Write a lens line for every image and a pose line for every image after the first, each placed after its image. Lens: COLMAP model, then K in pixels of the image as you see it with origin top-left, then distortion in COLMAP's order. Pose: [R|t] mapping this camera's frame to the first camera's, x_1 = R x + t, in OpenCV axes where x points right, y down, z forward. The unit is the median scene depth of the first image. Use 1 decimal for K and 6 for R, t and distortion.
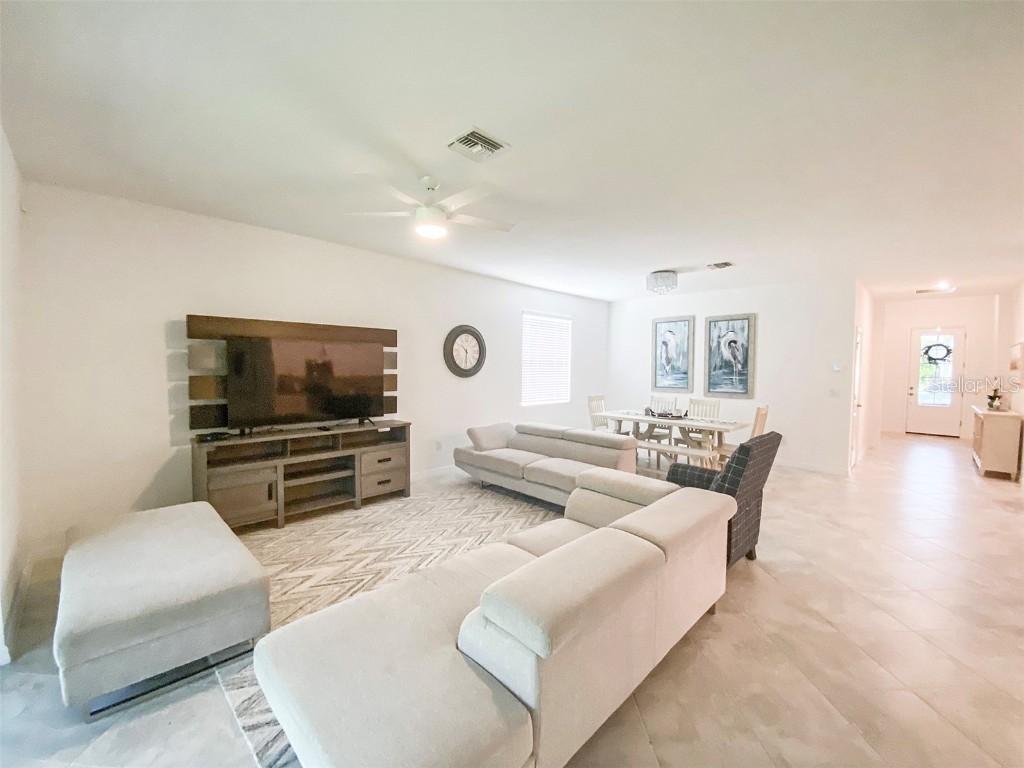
lens RADIAL K [[412.2, 0, 512.0], [0, 412.2, 384.0], [0, 0, 1]] dist [0.028004, -0.023515]
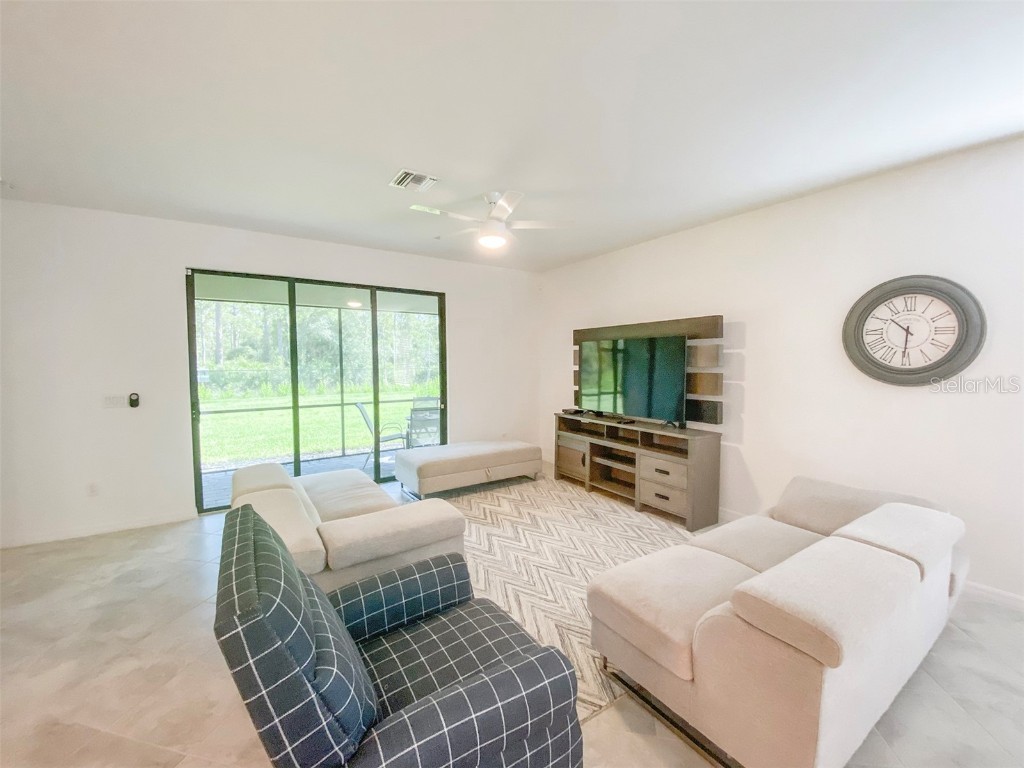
lens RADIAL K [[416.5, 0, 512.5], [0, 416.5, 388.3], [0, 0, 1]] dist [0.019148, -0.019588]
pose [[-0.206546, 0.054006, -0.976945, 0.653083], [-0.049323, 0.996631, 0.065522, -0.032658], [0.977193, 0.061719, -0.203186, 0.944434]]
